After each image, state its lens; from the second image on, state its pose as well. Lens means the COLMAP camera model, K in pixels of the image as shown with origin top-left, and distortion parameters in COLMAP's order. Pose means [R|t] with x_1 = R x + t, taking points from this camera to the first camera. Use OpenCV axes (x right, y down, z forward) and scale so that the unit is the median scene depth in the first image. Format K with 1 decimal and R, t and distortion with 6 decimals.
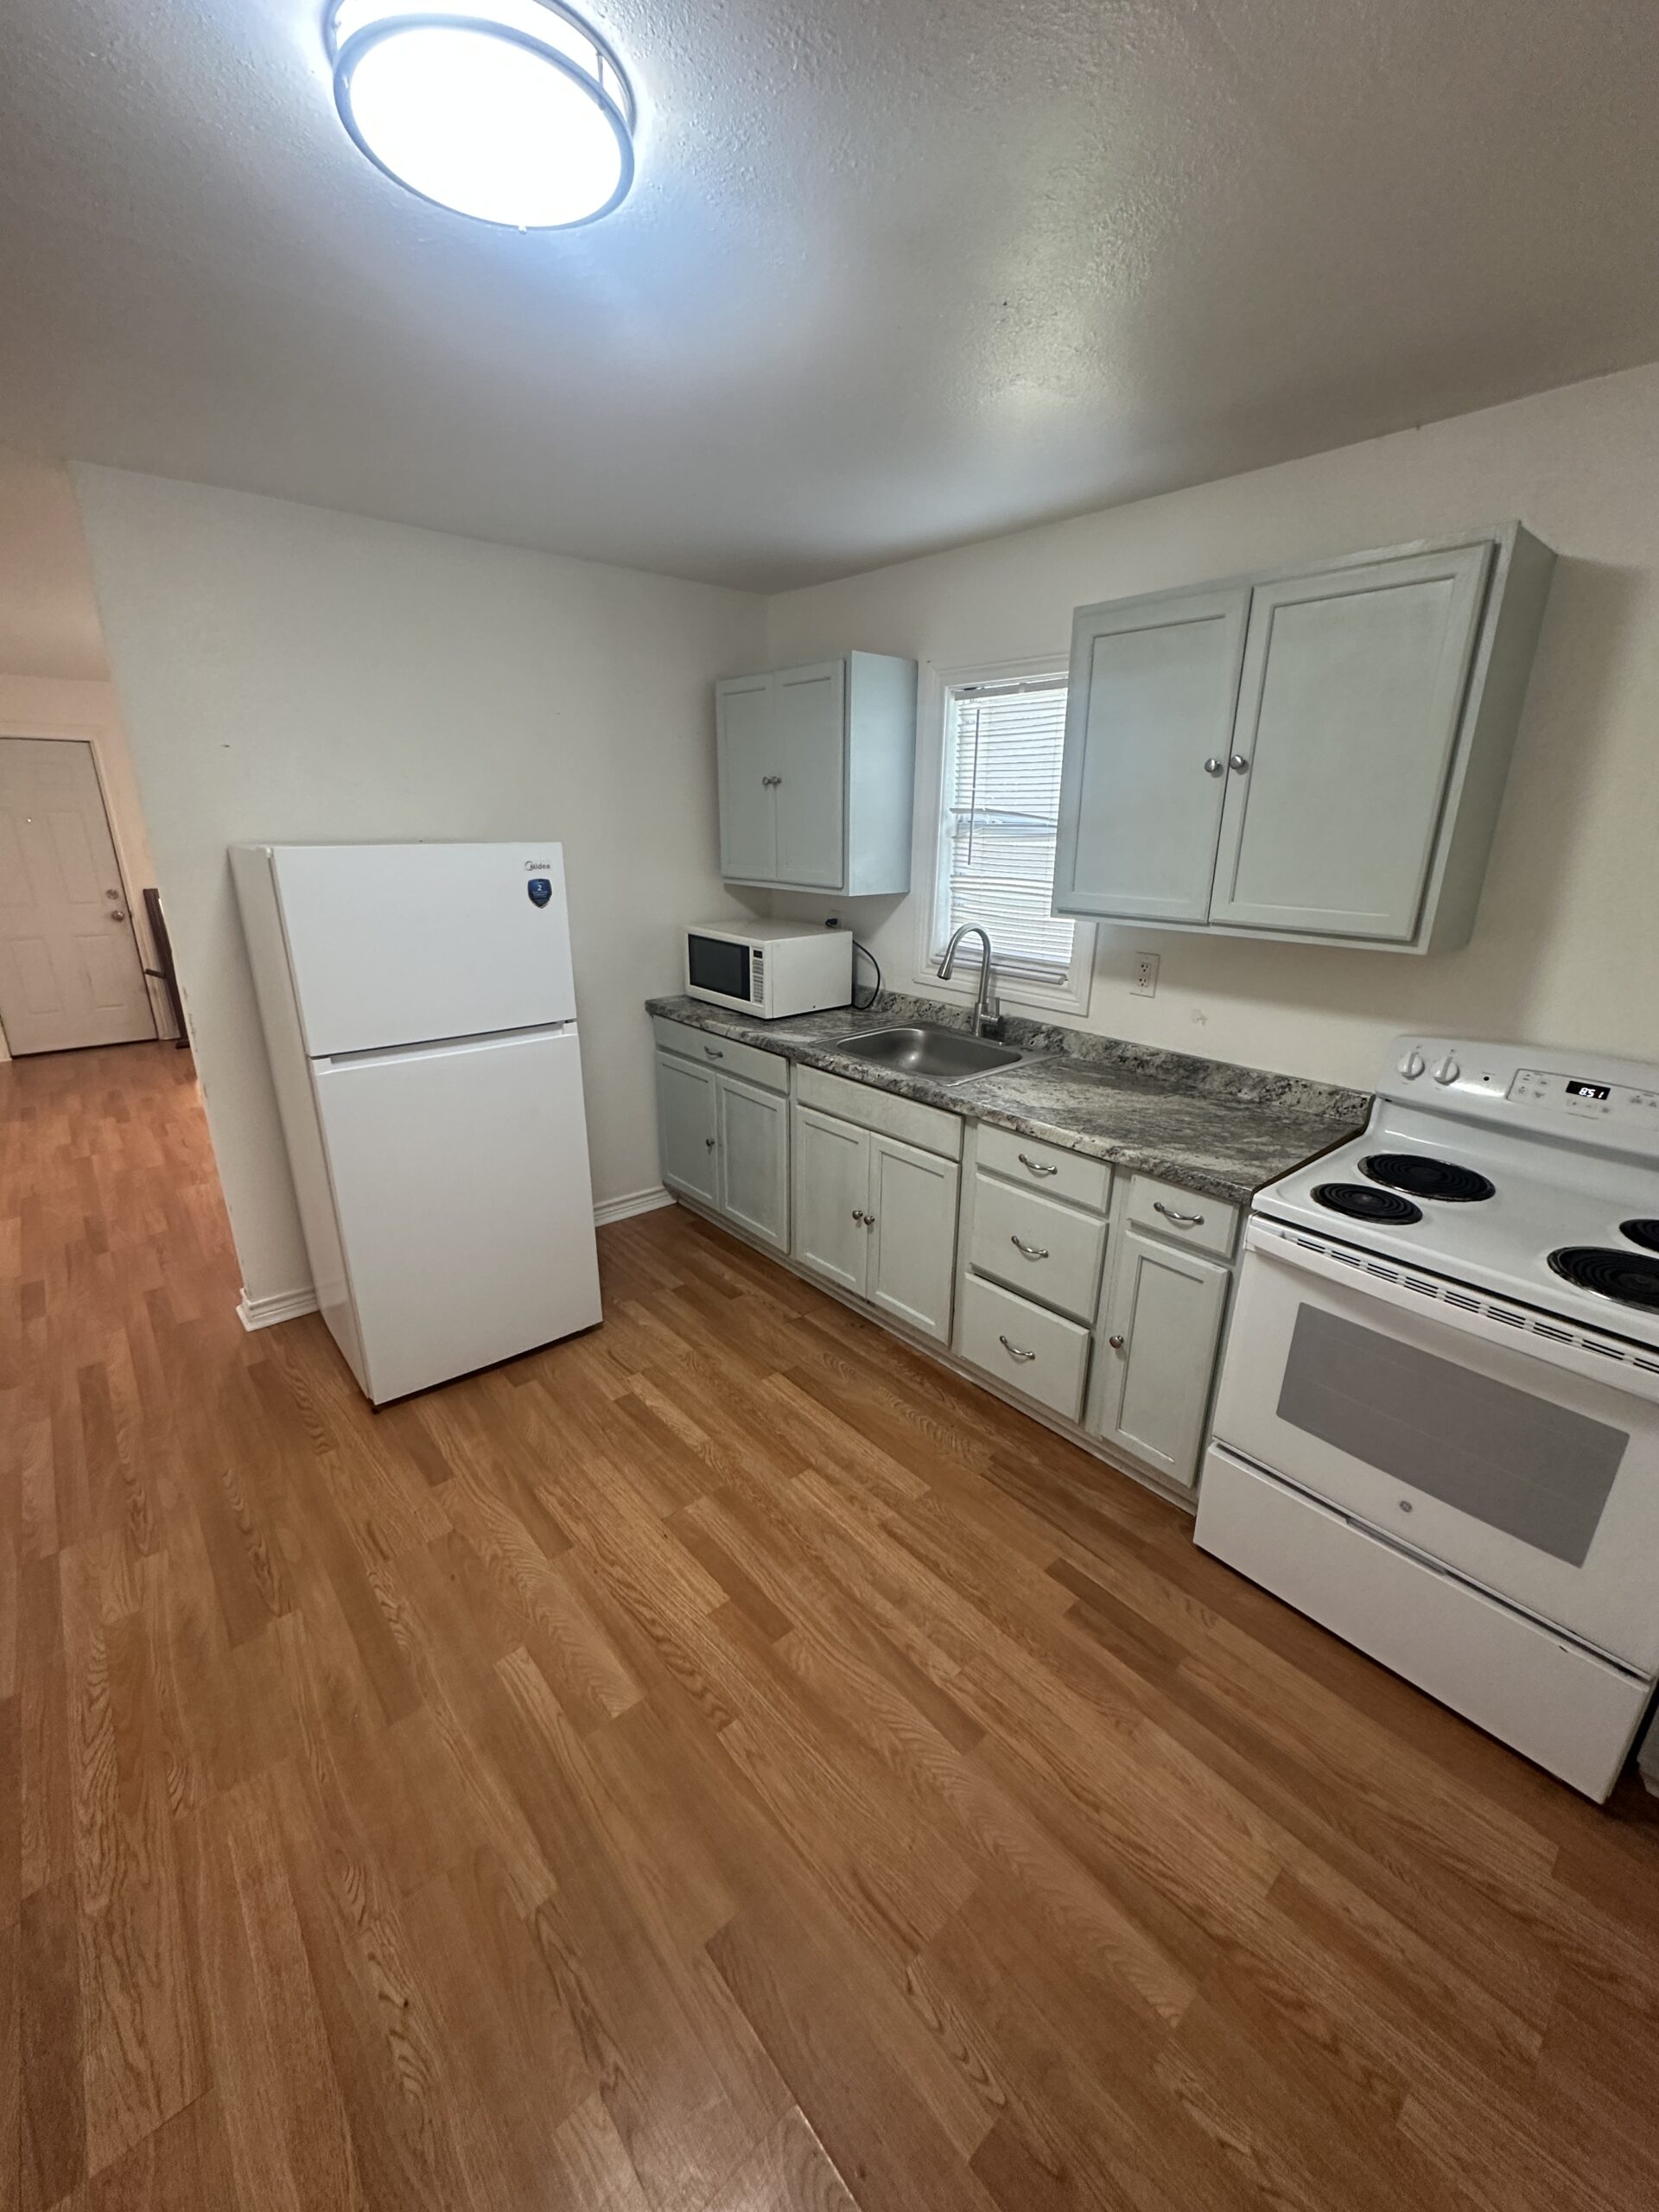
lens RADIAL K [[906.6, 0, 837.9], [0, 906.6, 1104.9], [0, 0, 1]] dist [-0.000128, 0.000620]
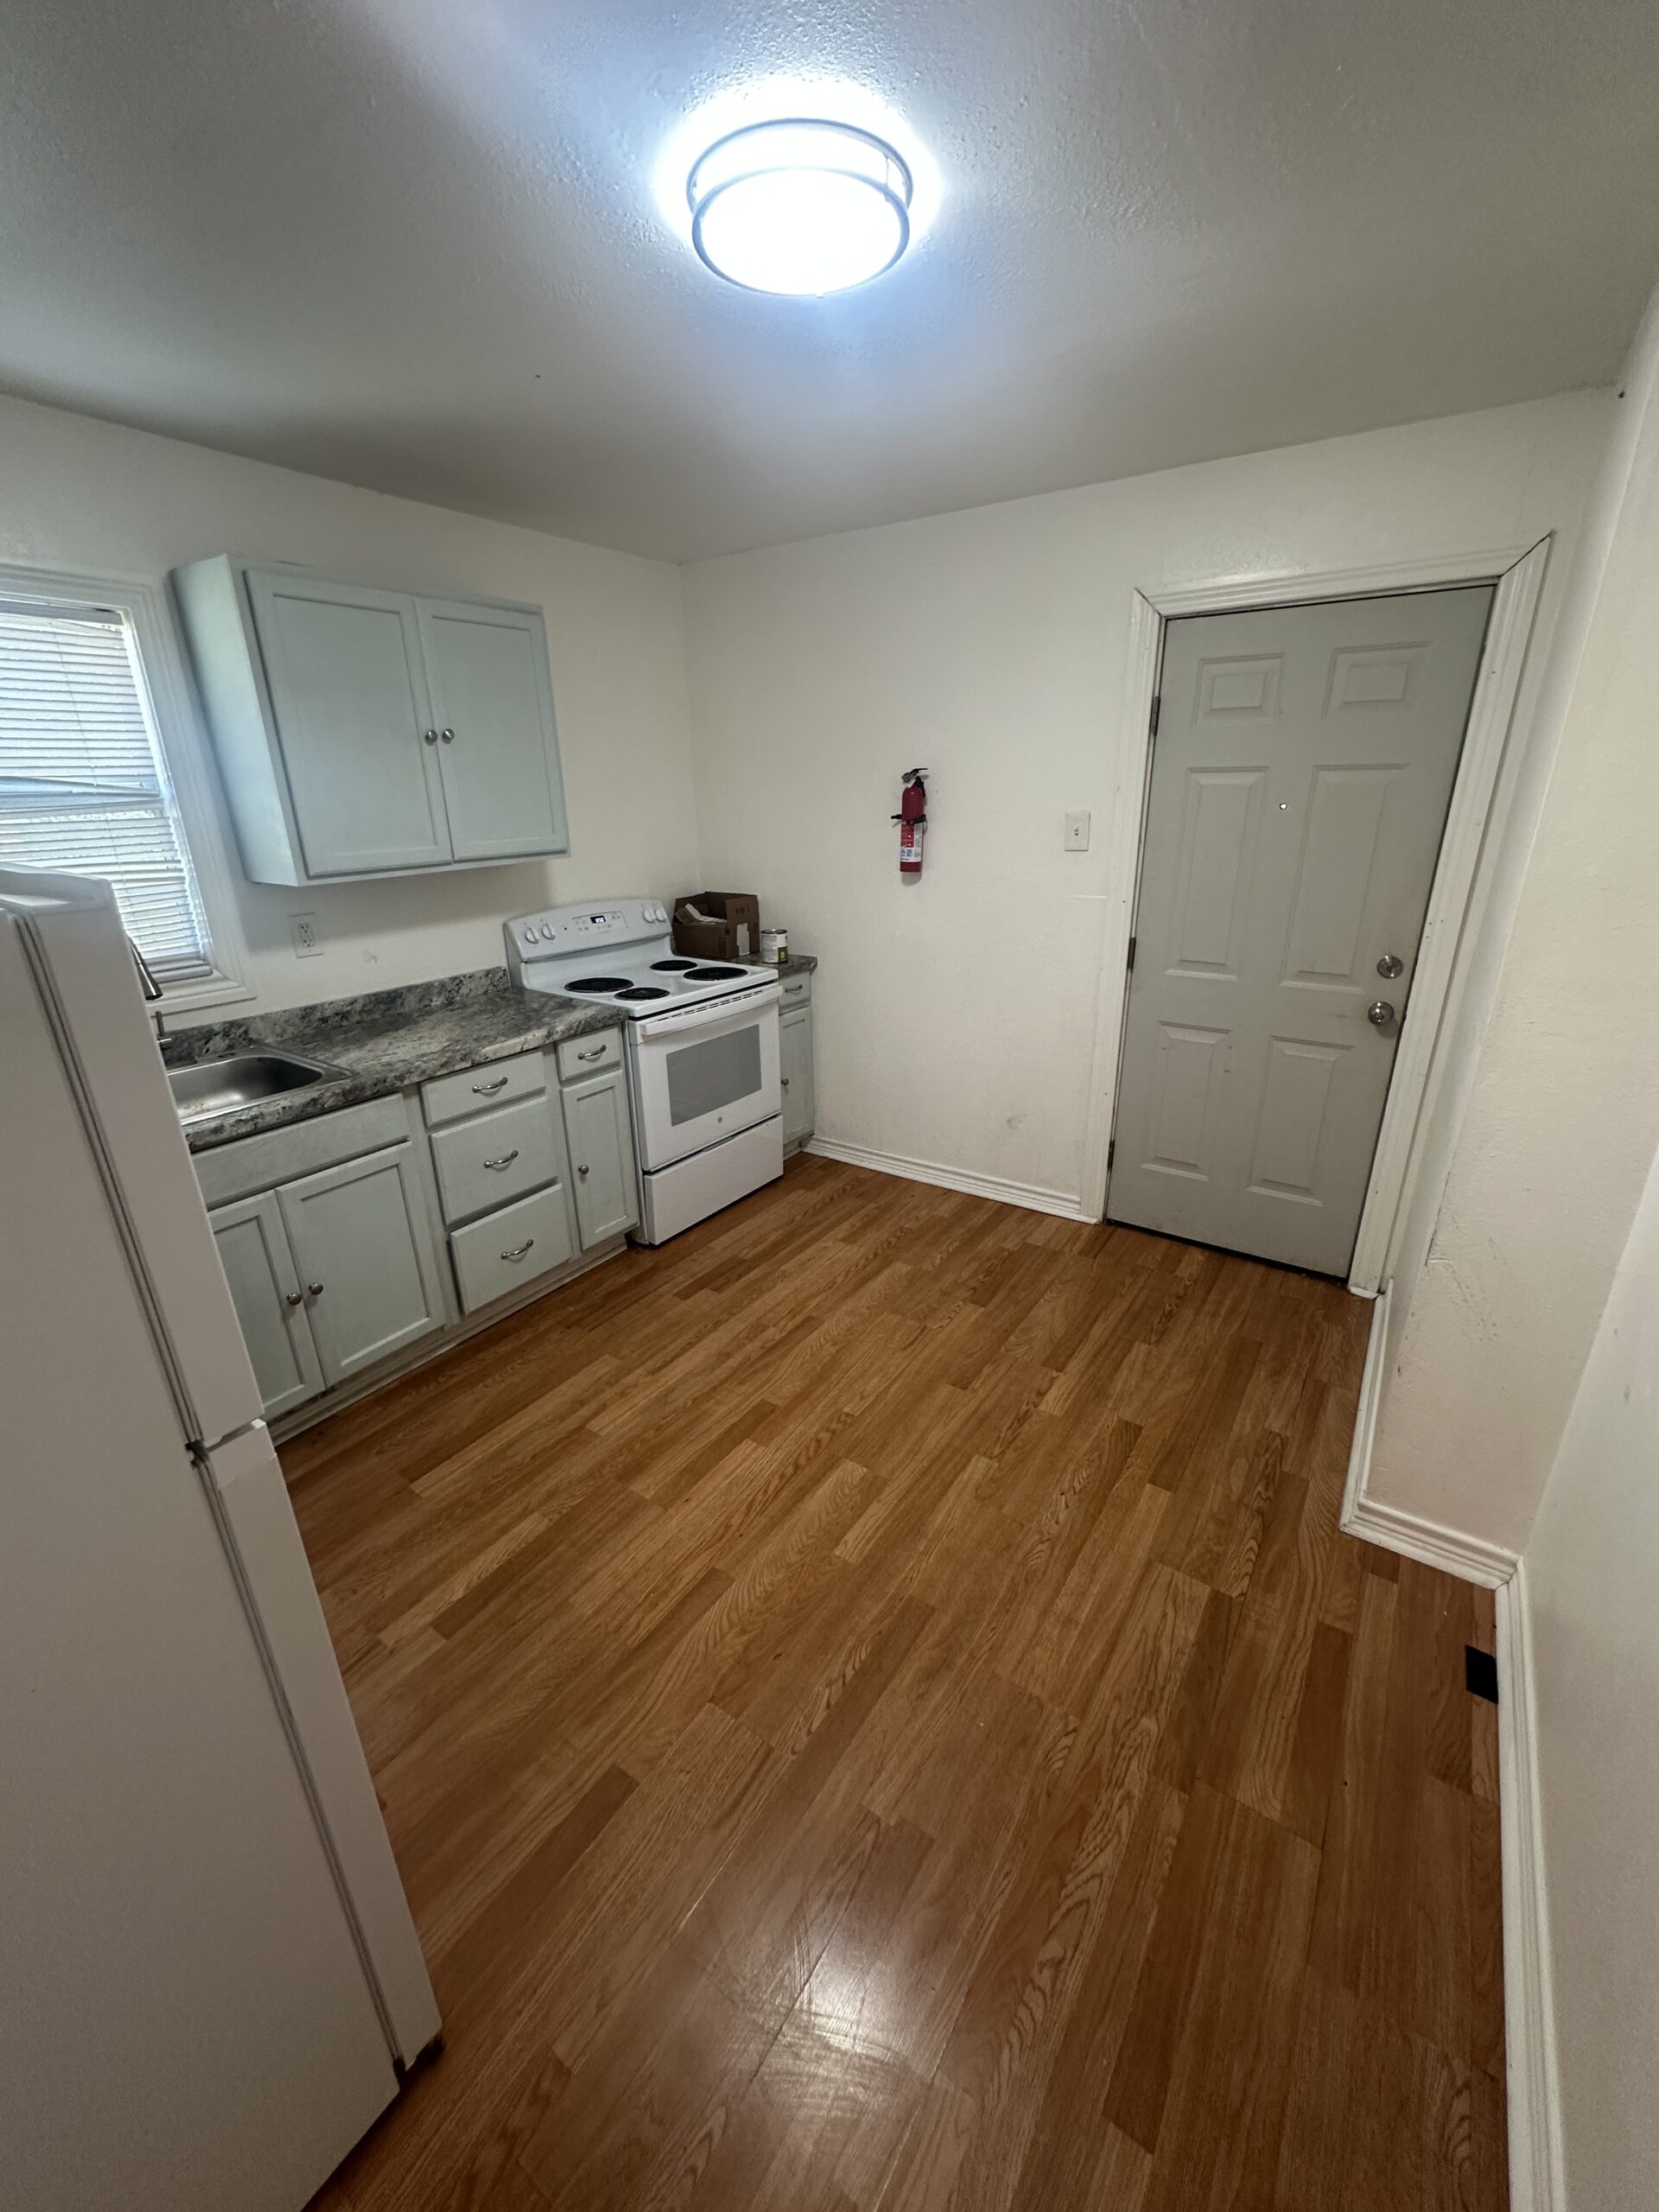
lens RADIAL K [[906.6, 0, 837.9], [0, 906.6, 1104.9], [0, 0, 1]] dist [-0.000128, 0.000620]
pose [[-0.277277, -0.329371, 0.902570, -1.073342], [0.304498, 0.860853, 0.407692, -0.280166], [-0.911262, 0.387874, -0.138402, 0.876493]]
